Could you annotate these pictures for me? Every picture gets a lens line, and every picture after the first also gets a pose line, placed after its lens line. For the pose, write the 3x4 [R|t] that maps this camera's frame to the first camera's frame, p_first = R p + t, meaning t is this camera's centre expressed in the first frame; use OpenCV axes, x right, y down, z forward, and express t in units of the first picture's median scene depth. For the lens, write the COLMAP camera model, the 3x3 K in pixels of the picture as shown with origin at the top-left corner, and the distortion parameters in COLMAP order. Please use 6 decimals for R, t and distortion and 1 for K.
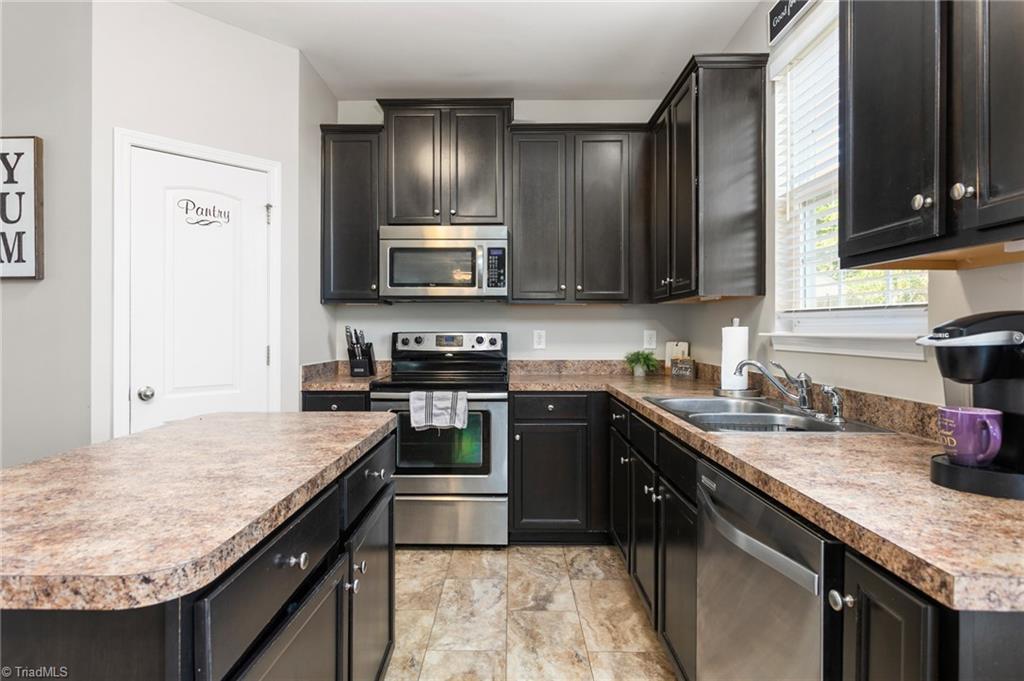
lens RADIAL K [[549.3, 0, 498.4], [0, 549.3, 328.2], [0, 0, 1]] dist [-0.011269, 0.007873]
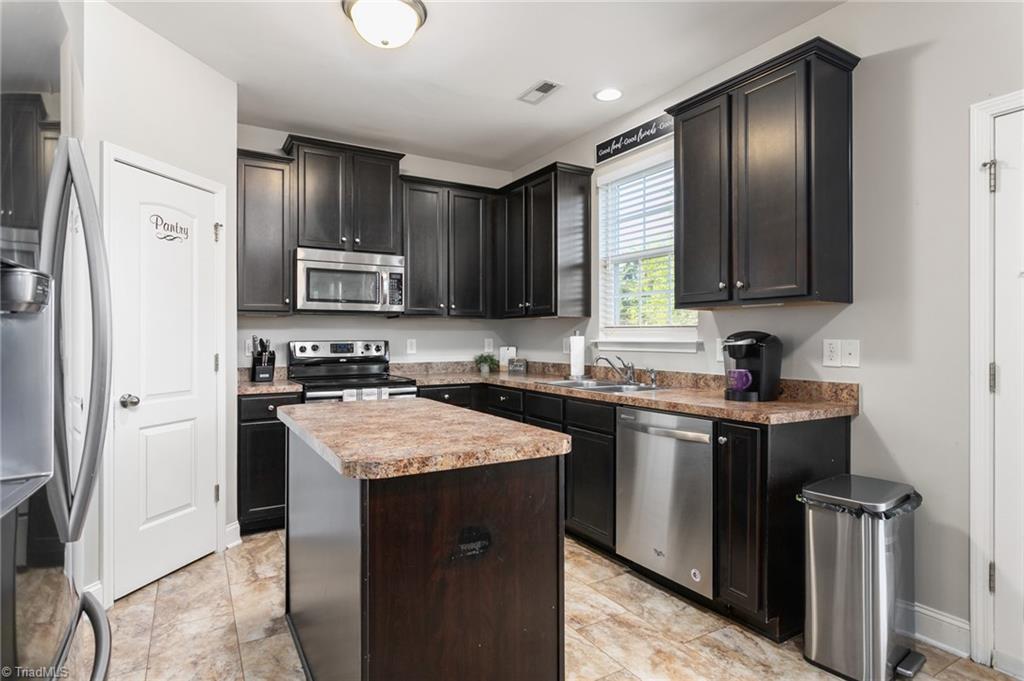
lens RADIAL K [[549.3, 0, 501.7], [0, 549.3, 333.0], [0, 0, 1]] dist [-0.011269, 0.007873]
pose [[0.855429, 0.002273, 0.517915, -0.499468], [0.000797, 0.999983, -0.005706, -0.002745], [-0.517919, 0.005293, 0.855413, -0.217545]]
